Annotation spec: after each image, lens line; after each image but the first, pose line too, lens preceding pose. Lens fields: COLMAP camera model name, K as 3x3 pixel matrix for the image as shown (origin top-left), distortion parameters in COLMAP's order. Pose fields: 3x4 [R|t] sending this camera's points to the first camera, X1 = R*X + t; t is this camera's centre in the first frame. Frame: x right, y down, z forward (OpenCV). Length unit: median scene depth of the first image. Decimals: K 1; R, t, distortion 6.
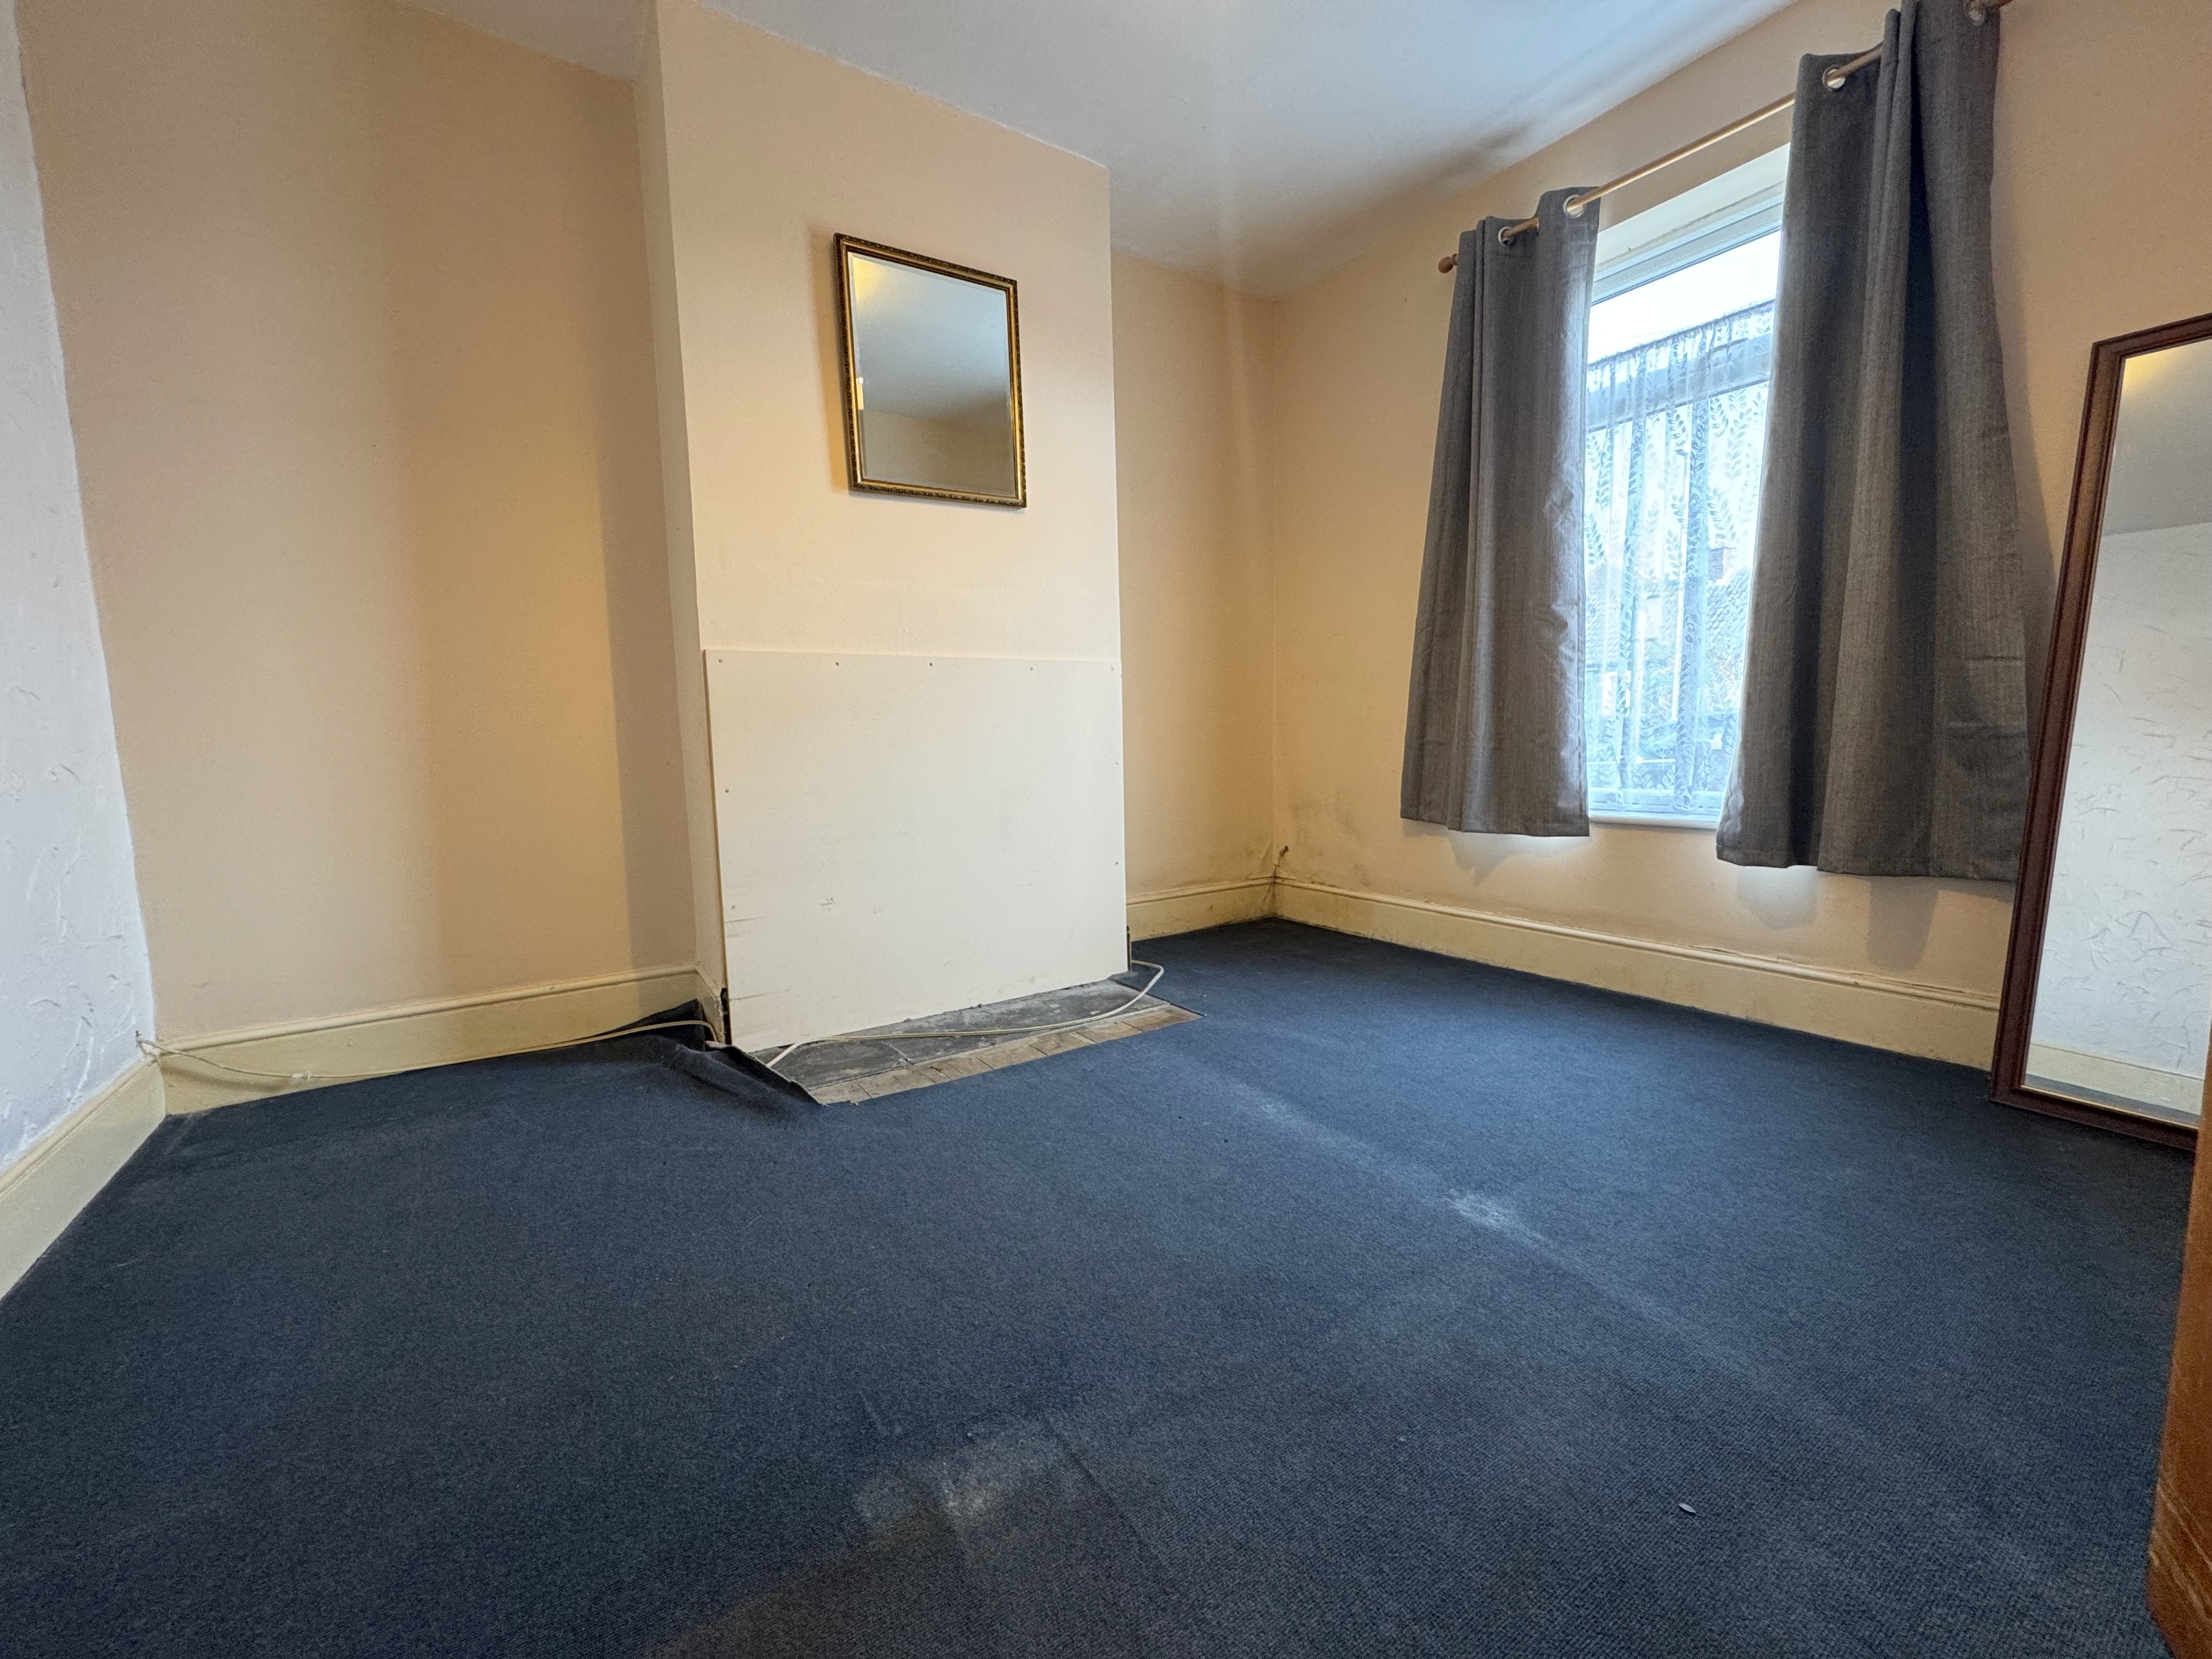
lens RADIAL K [[882.8, 0, 1101.8], [0, 882.8, 824.7], [0, 0, 1]] dist [-0.001917, -0.000504]
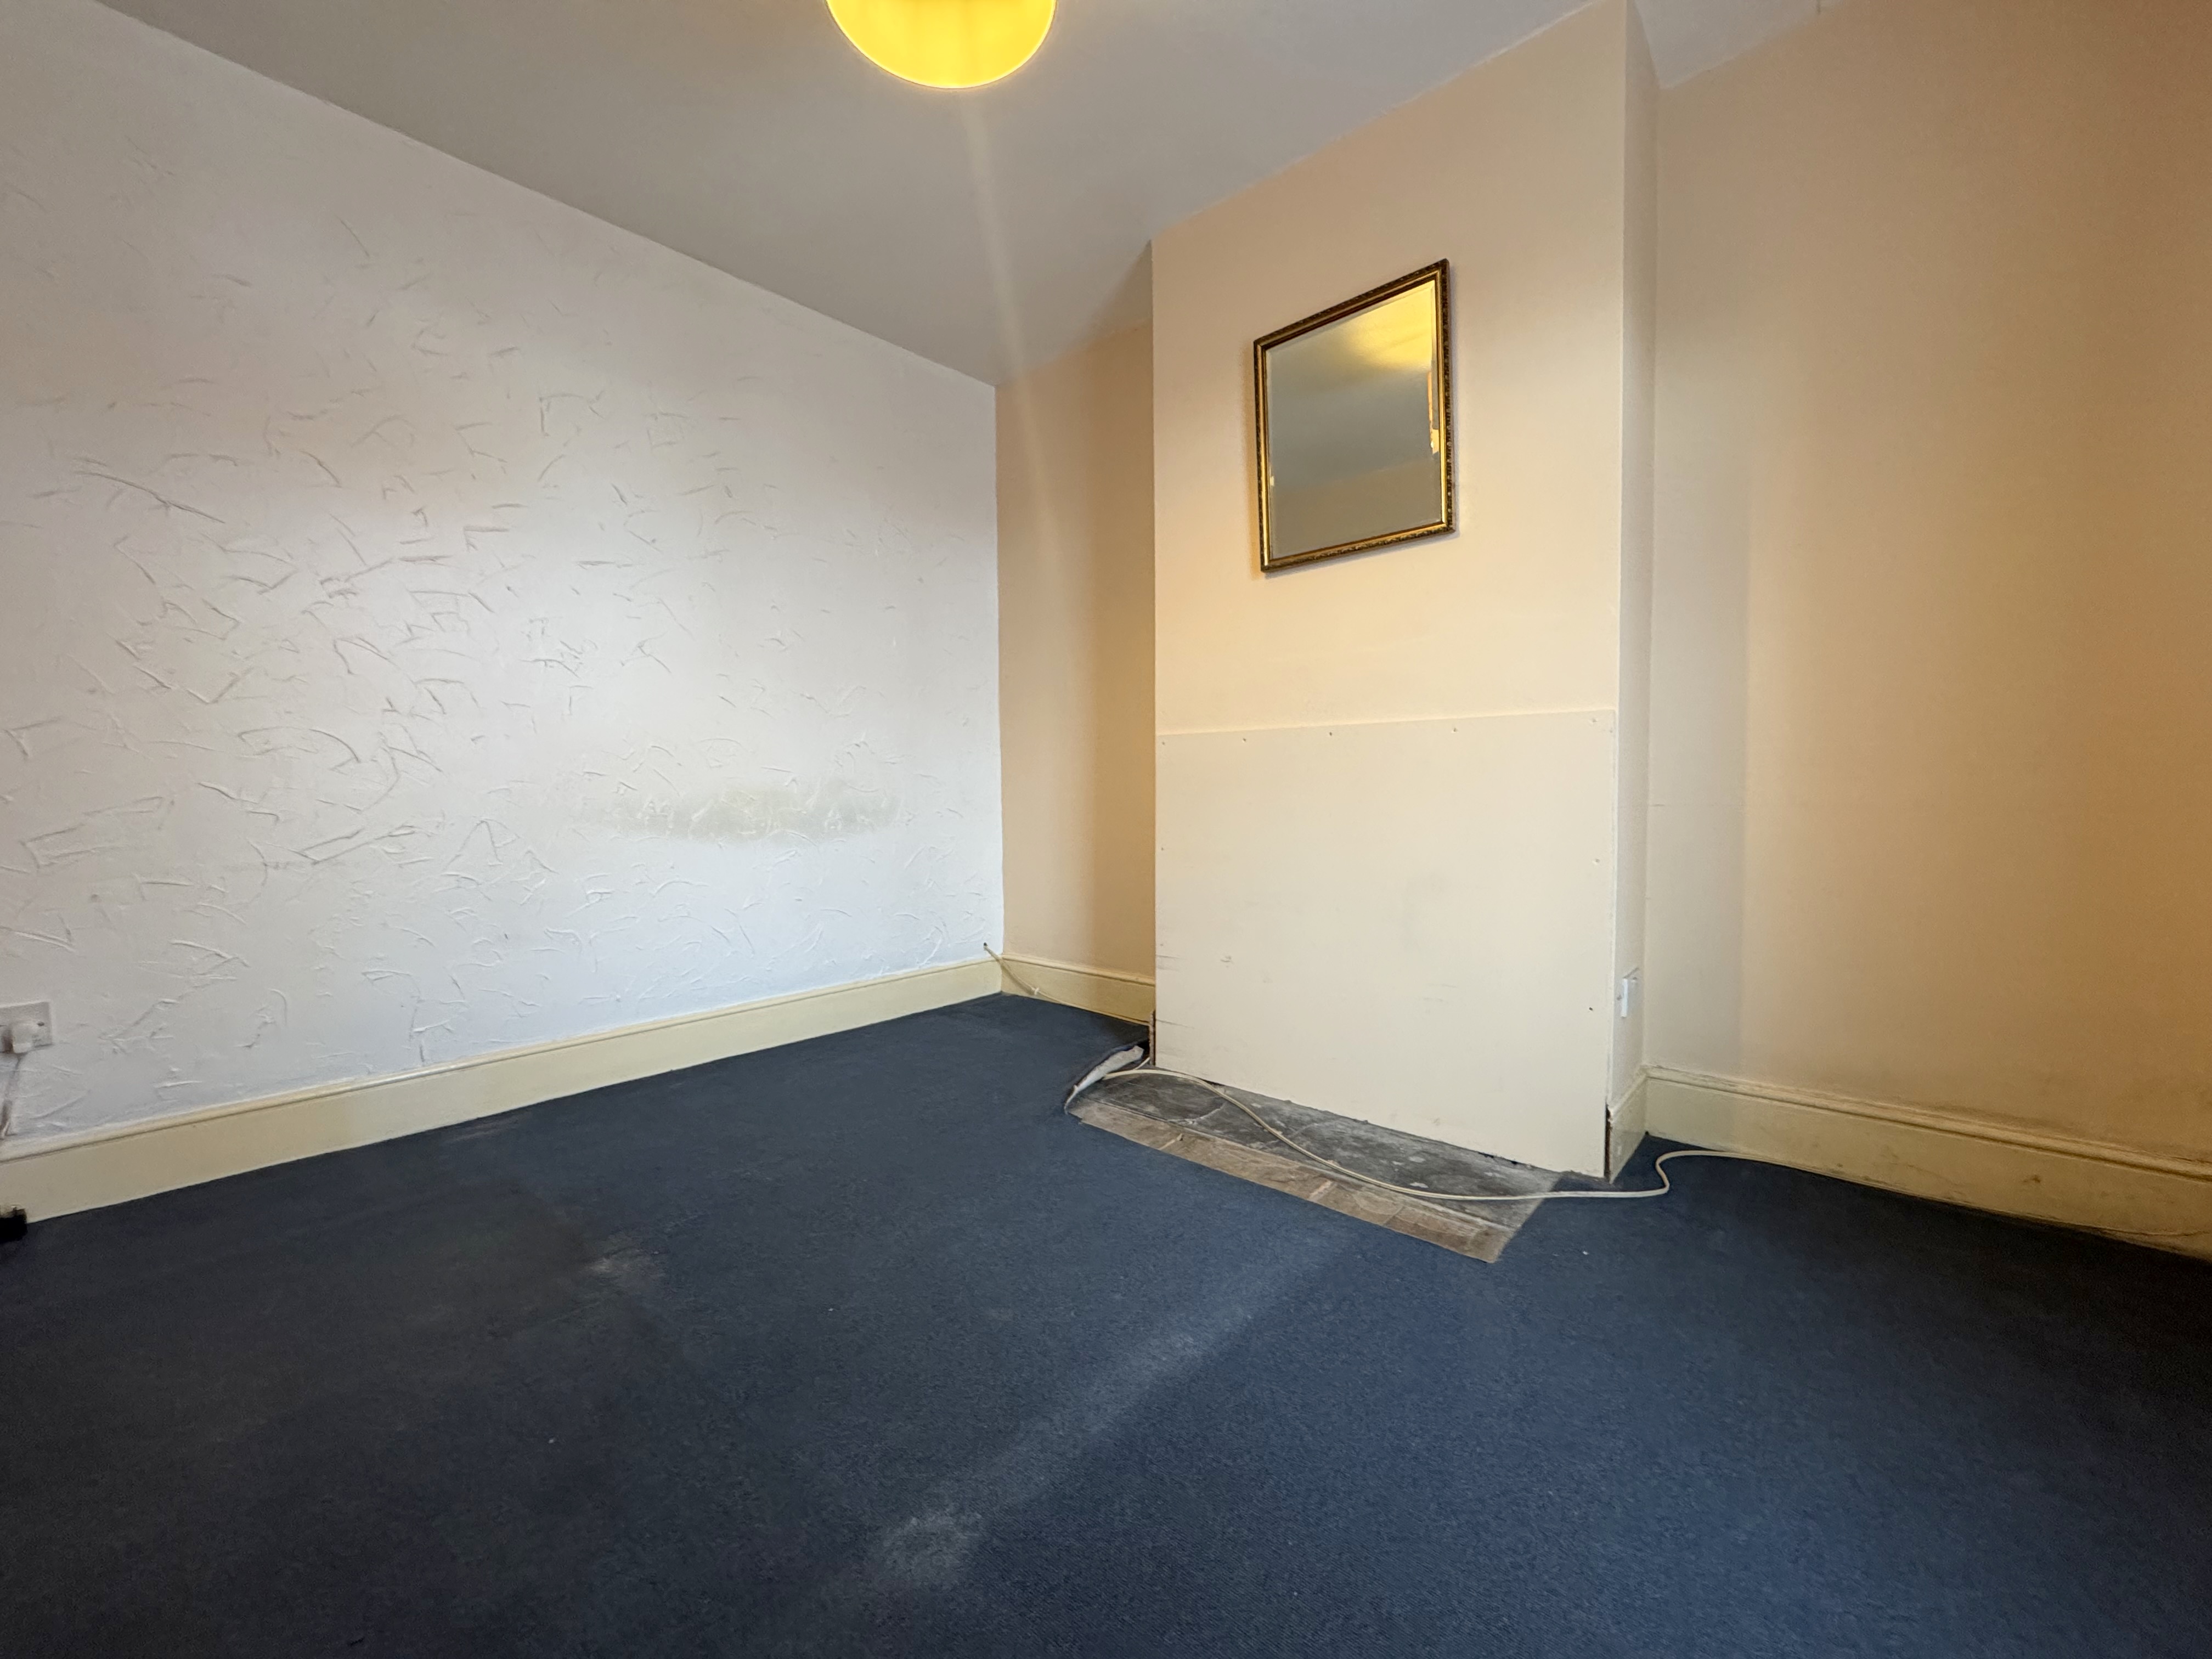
lens RADIAL K [[882.8, 0, 1101.8], [0, 882.8, 824.7], [0, 0, 1]] dist [-0.001917, -0.000504]
pose [[0.253504, 0.061860, -0.965354, 0.690618], [-0.097512, 0.994504, 0.038122, -0.104262], [0.962407, 0.084469, 0.258143, 0.568262]]
